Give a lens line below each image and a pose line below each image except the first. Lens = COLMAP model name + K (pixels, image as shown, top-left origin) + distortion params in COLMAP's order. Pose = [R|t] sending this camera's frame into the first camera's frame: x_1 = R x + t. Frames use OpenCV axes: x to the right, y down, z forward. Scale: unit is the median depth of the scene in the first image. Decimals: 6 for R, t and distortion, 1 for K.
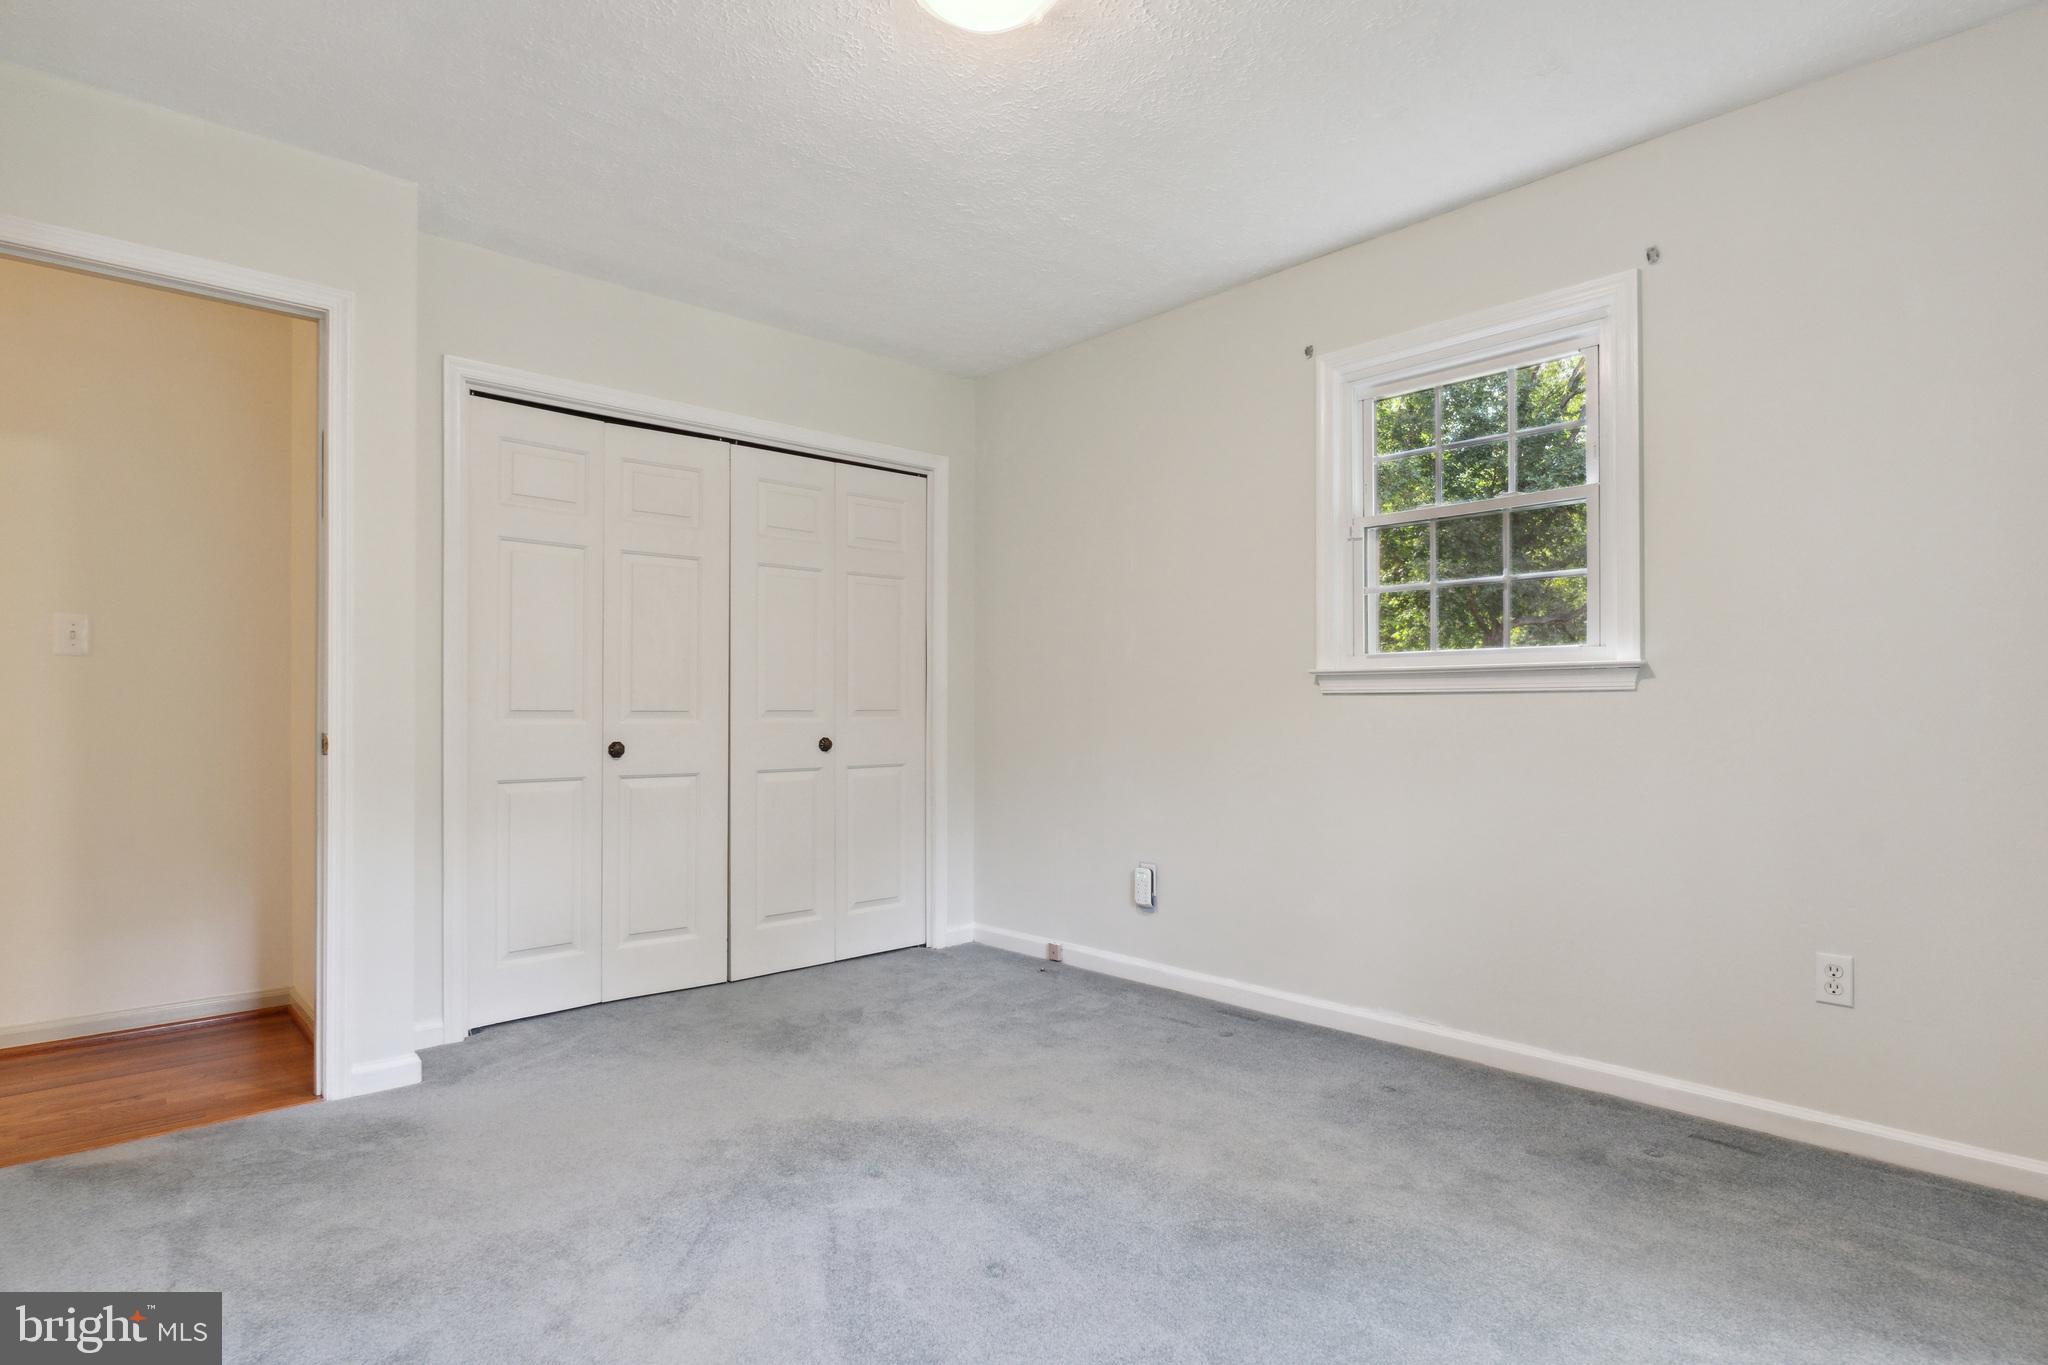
lens RADIAL K [[1008.0, 0, 1007.5], [0, 1008.0, 683.9], [0, 0, 1]] dist [0.000194, -0.000294]
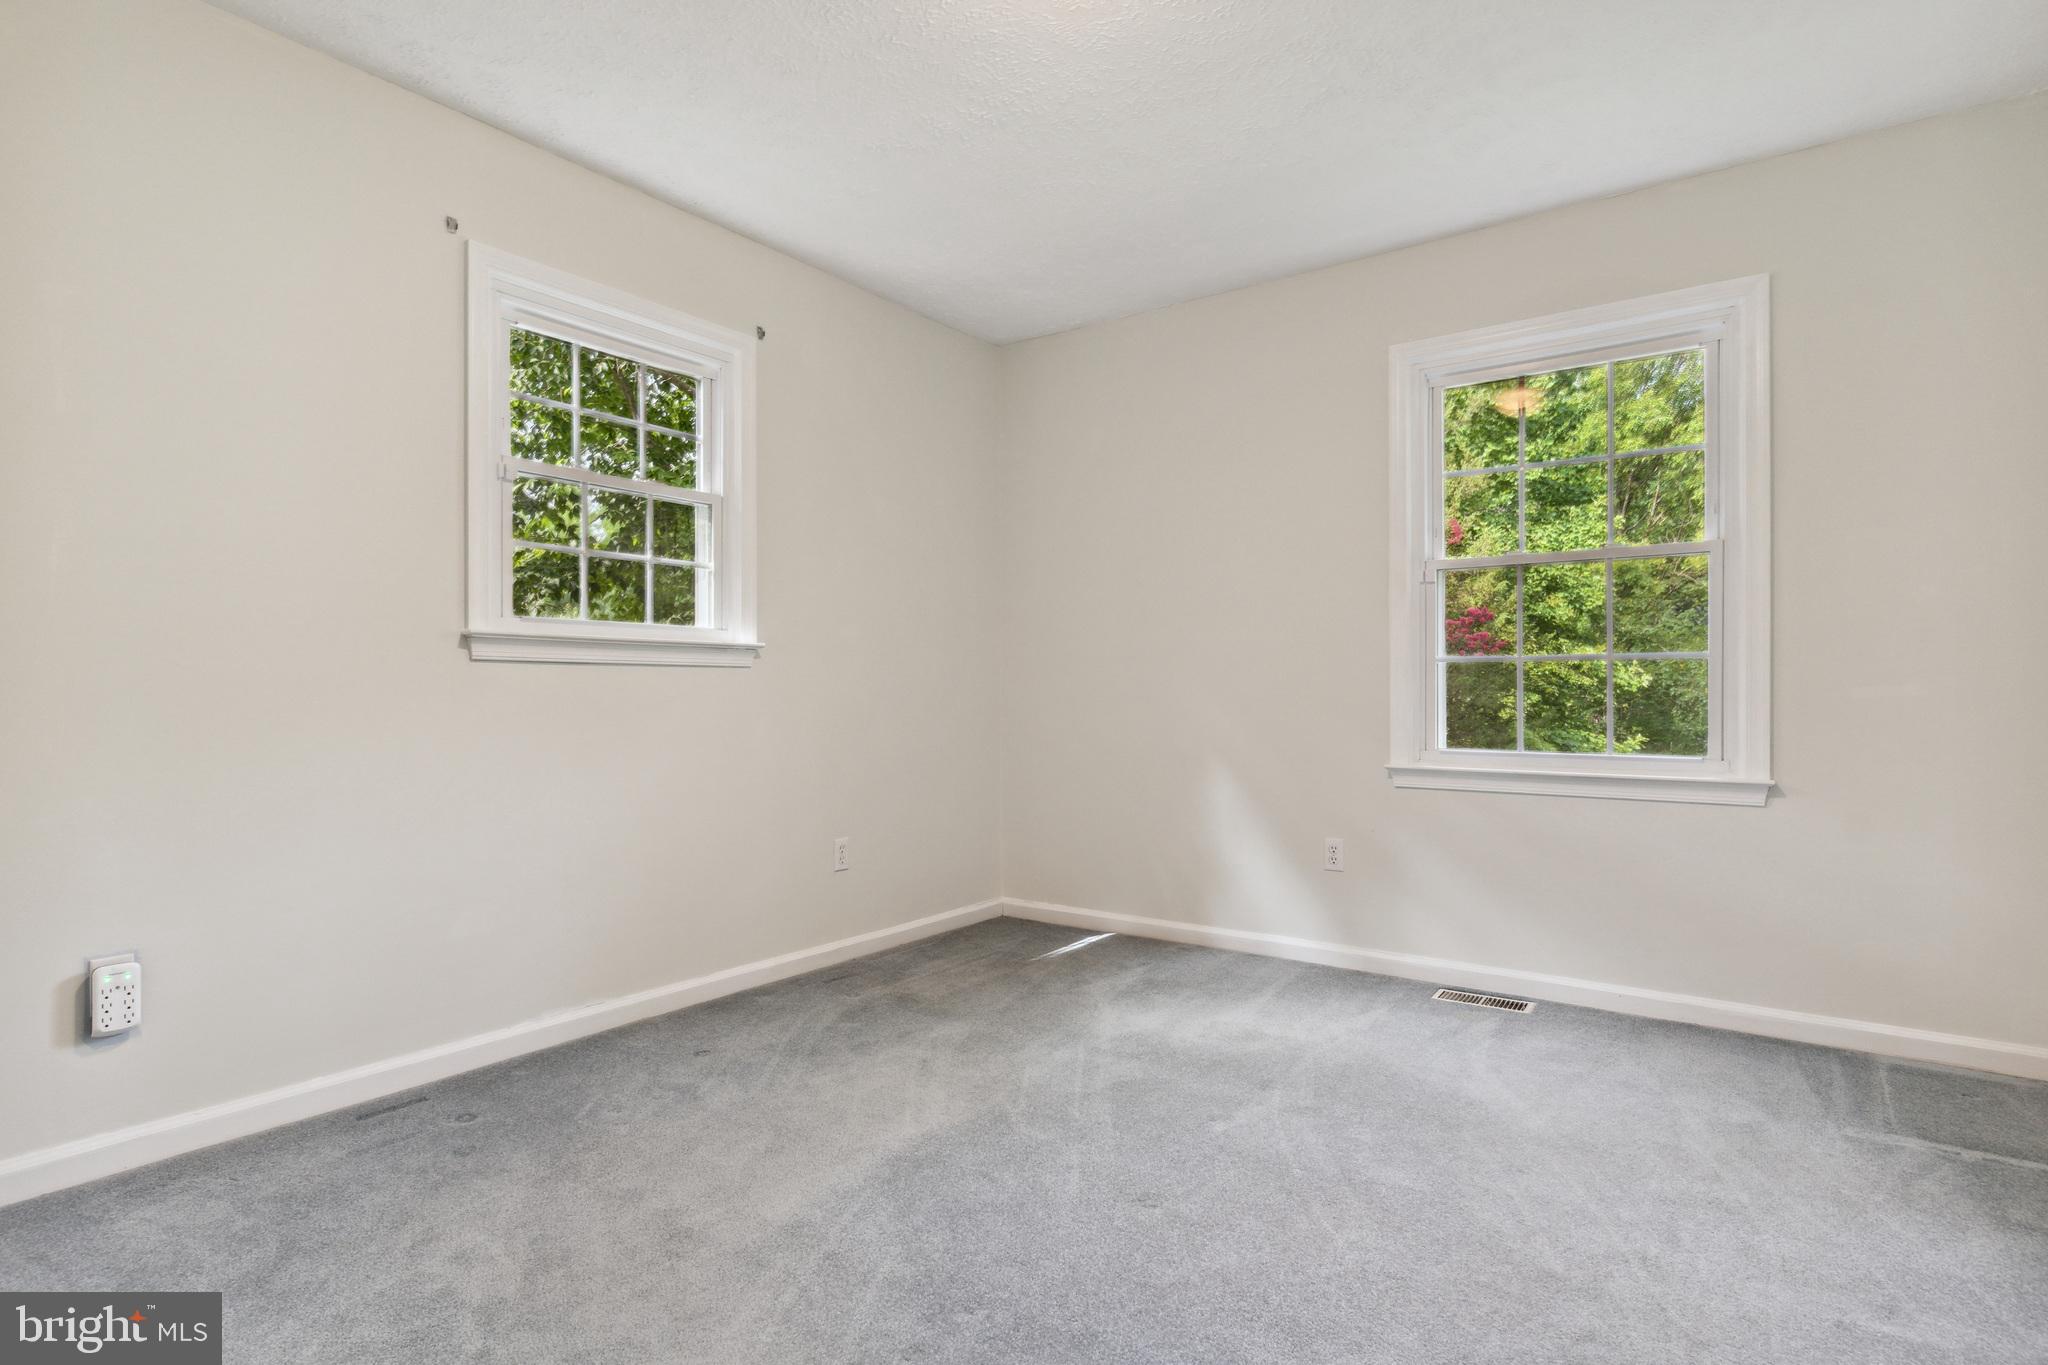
lens RADIAL K [[1008.0, 0, 1007.5], [0, 1008.0, 683.9], [0, 0, 1]] dist [0.000194, -0.000294]
pose [[-0.154381, 0.011827, 0.987941, -0.615012], [-0.025270, 0.999554, -0.015915, 0.034720], [-0.987688, -0.027422, -0.154013, 0.779095]]
